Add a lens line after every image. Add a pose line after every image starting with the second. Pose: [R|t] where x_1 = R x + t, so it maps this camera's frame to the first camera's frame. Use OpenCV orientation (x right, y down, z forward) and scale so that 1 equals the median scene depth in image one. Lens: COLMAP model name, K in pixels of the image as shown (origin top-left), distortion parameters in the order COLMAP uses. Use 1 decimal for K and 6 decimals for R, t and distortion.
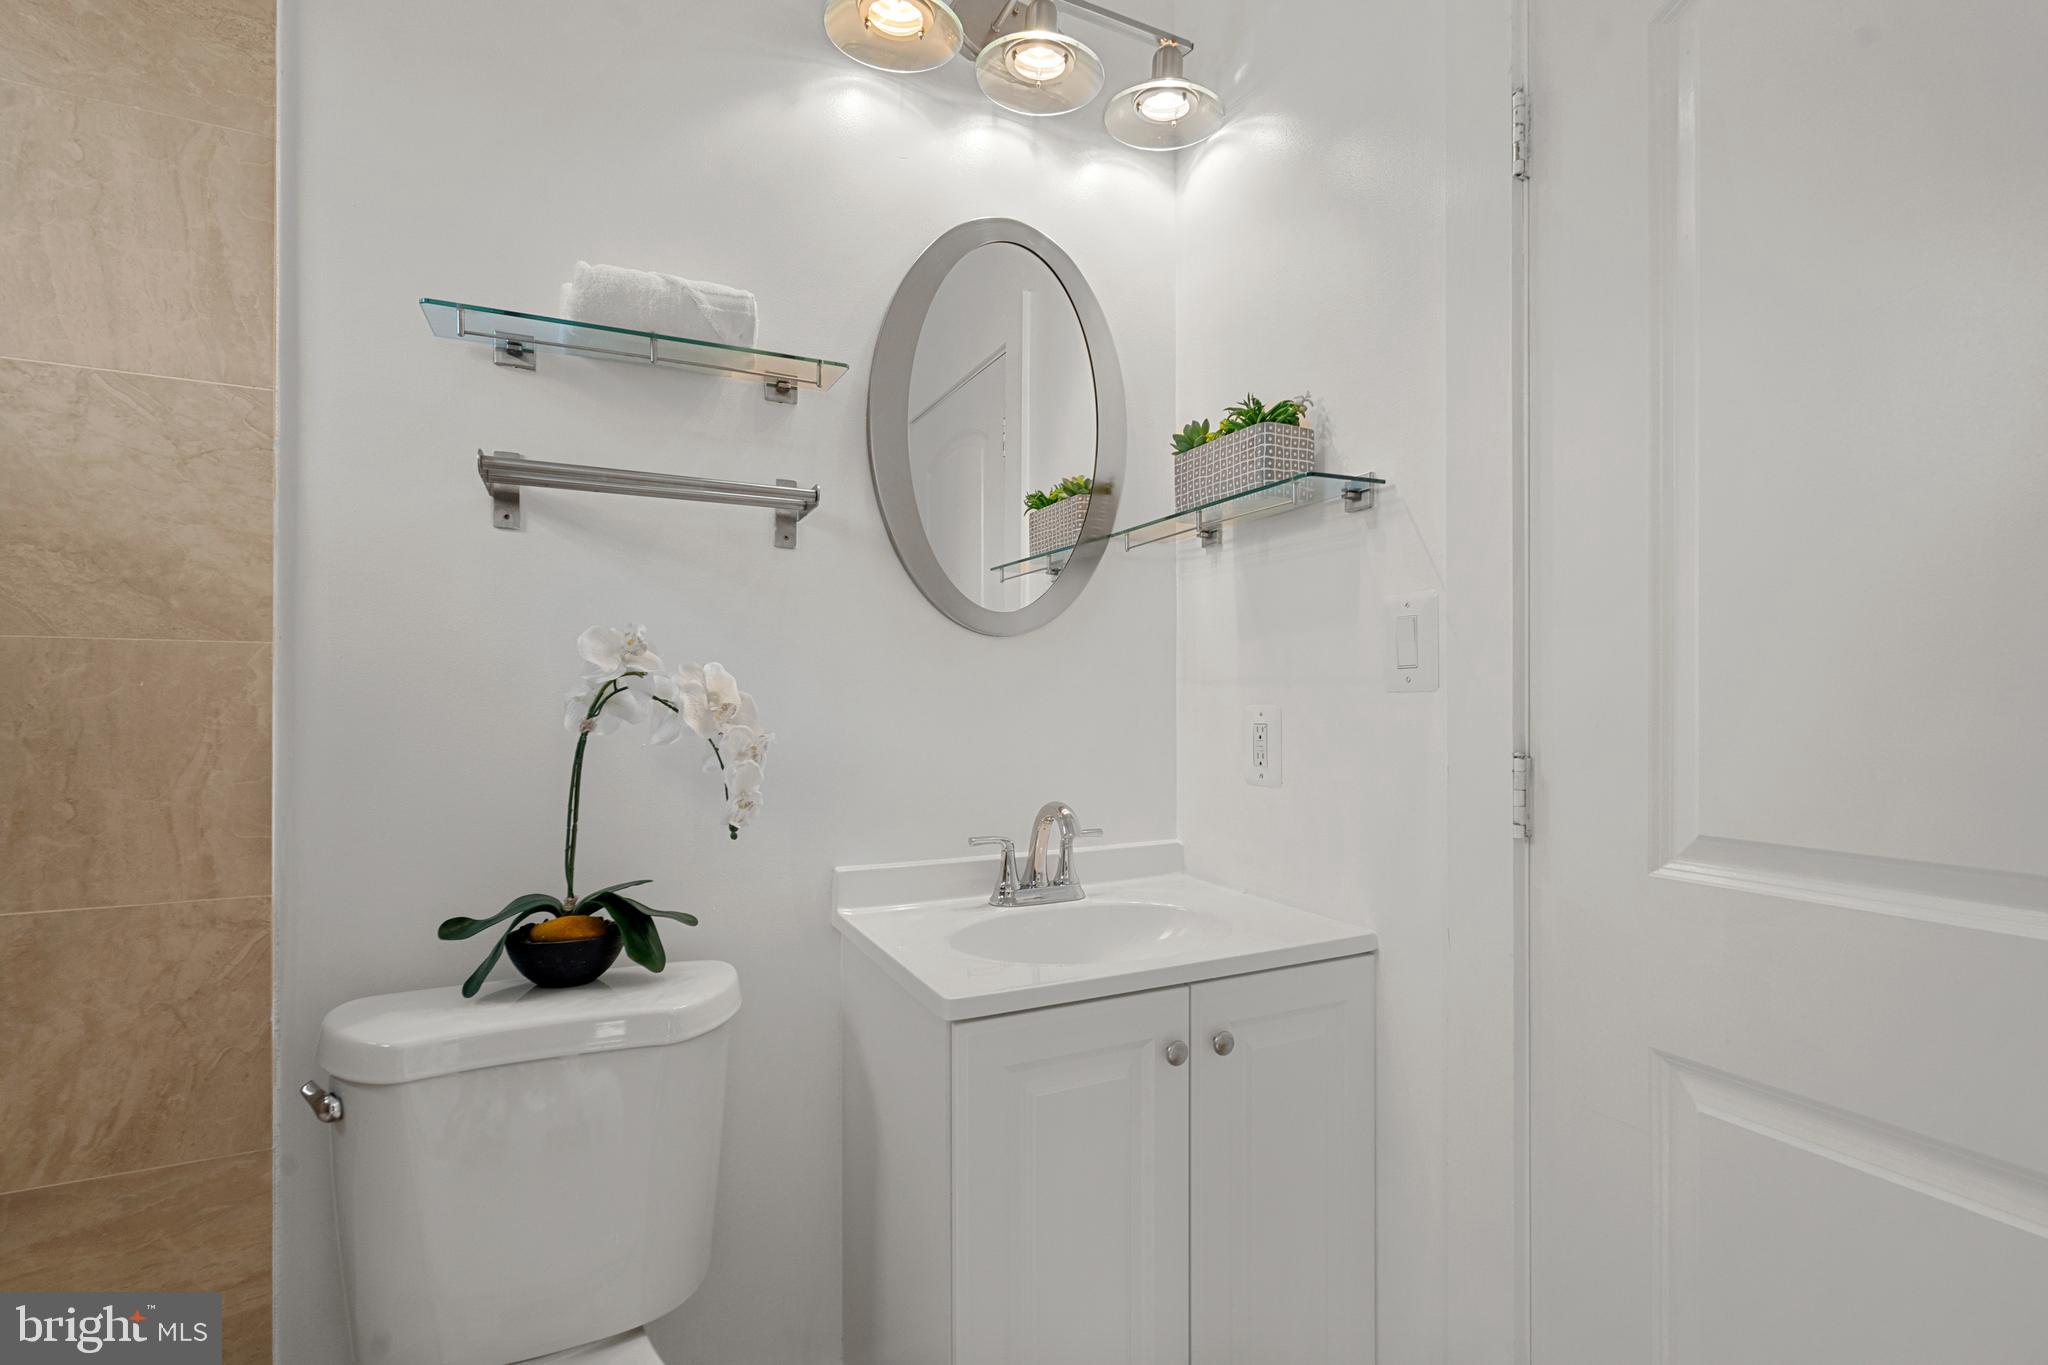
lens RADIAL K [[925.3, 0, 1013.5], [0, 925.3, 718.0], [0, 0, 1]] dist [-0.009110, 0.003544]
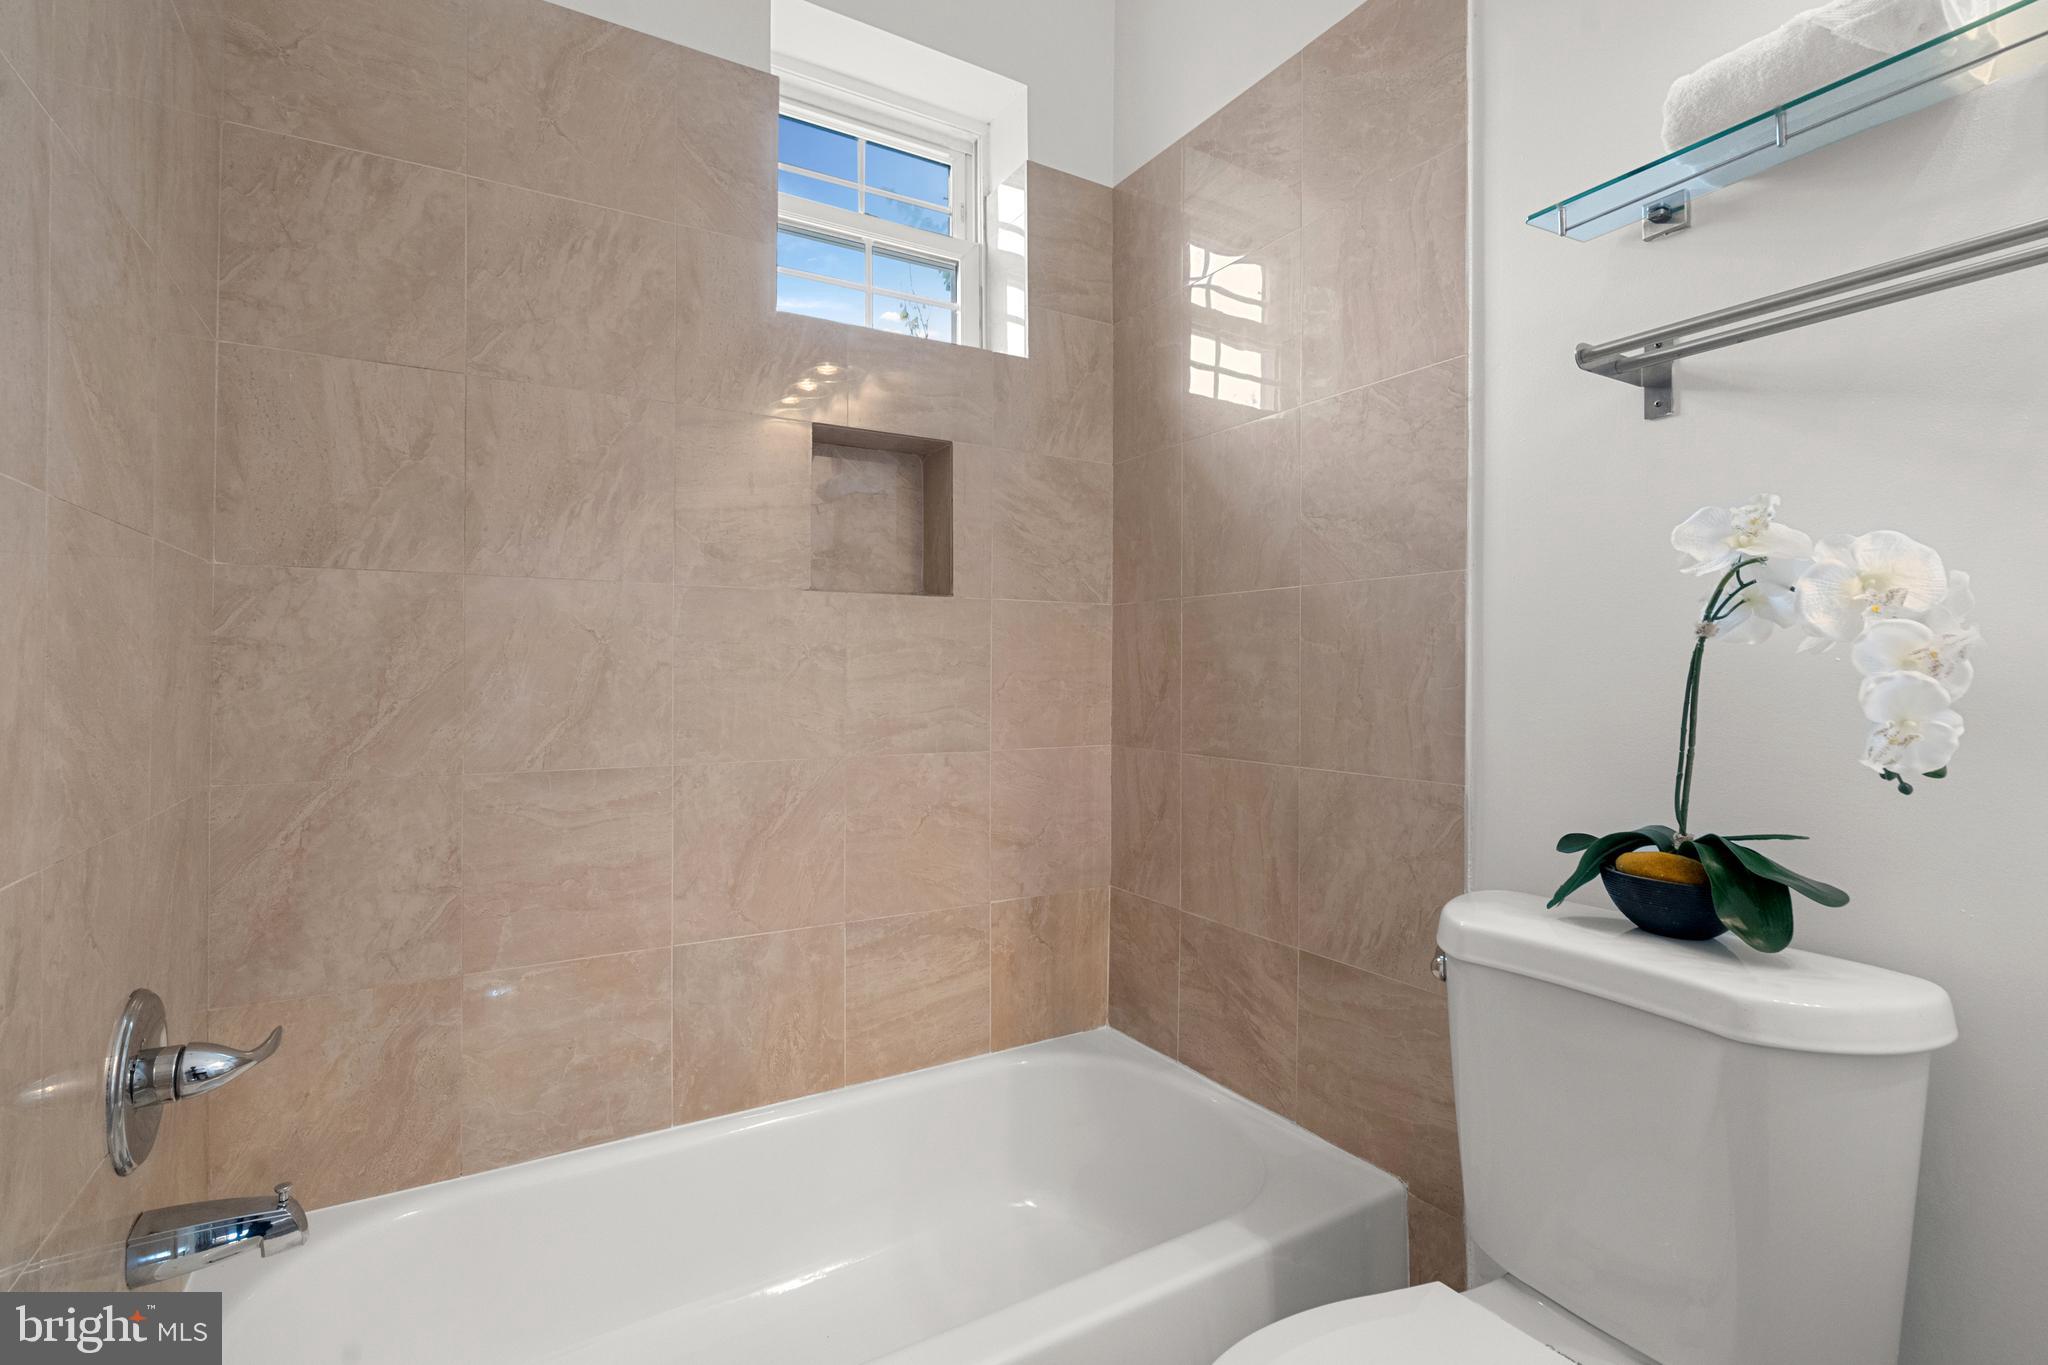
lens RADIAL K [[925.3, 0, 1022.8], [0, 925.3, 671.5], [0, 0, 1]] dist [-0.009110, 0.003544]
pose [[0.094941, 0.000722, -0.995483, 0.314465], [-0.014016, 0.999902, -0.000611, 0.056293], [0.995384, 0.014010, 0.094942, 0.331612]]
